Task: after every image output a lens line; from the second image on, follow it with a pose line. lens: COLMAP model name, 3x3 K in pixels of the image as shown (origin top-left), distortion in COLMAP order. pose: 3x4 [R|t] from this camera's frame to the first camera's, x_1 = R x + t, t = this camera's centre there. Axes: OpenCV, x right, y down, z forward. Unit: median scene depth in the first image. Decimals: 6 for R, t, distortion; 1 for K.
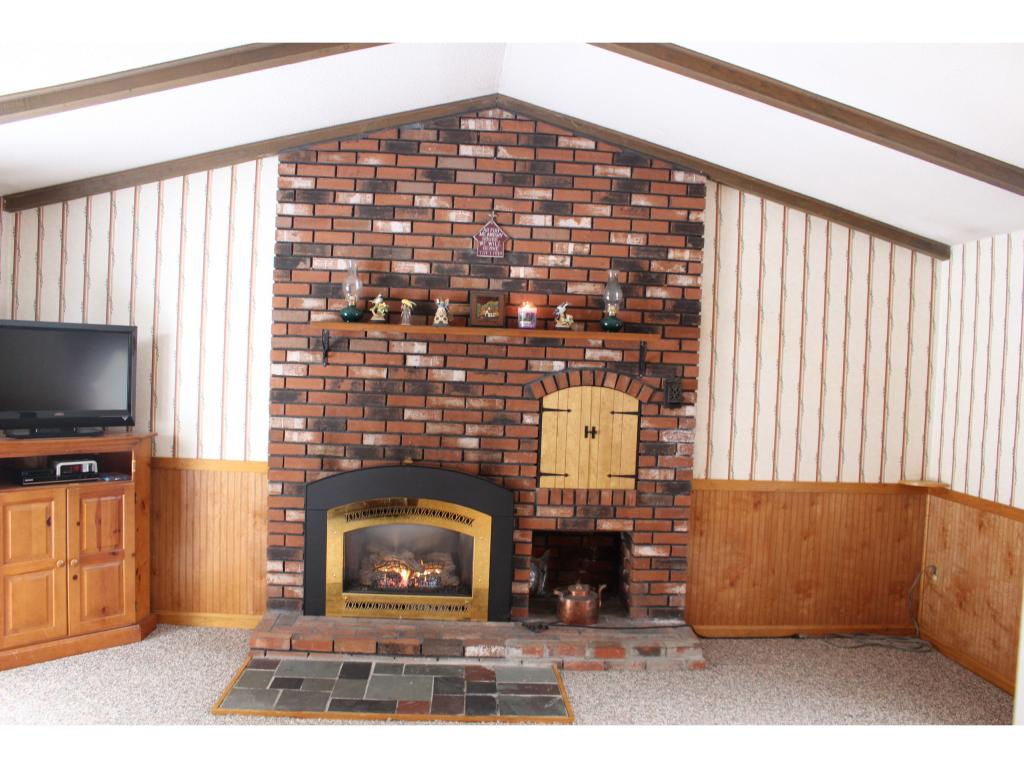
lens RADIAL K [[846.9, 0, 512.0], [0, 846.9, 384.0], [0, 0, 1]] dist [-0.158432, 0.123941]
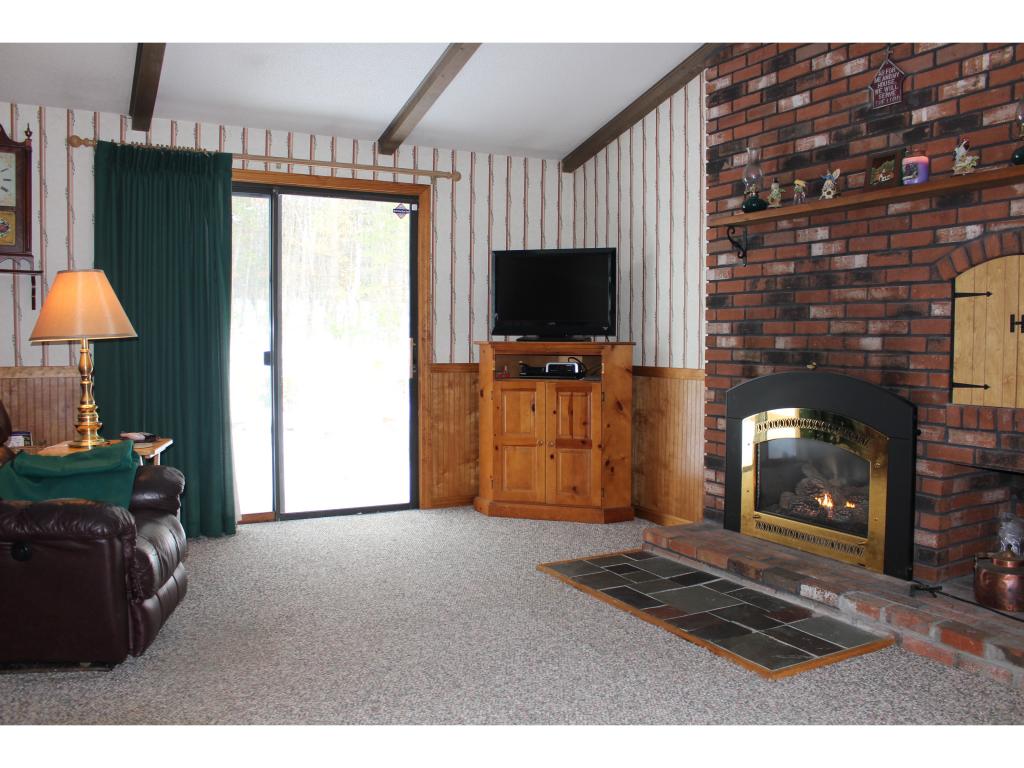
lens RADIAL K [[846.9, 0, 512.0], [0, 846.9, 384.0], [0, 0, 1]] dist [-0.158432, 0.123941]
pose [[0.412213, 0.009555, -0.911038, 0.522795], [-0.019810, 0.999803, 0.001522, 0.114140], [0.910872, 0.017420, 0.412321, 0.373372]]
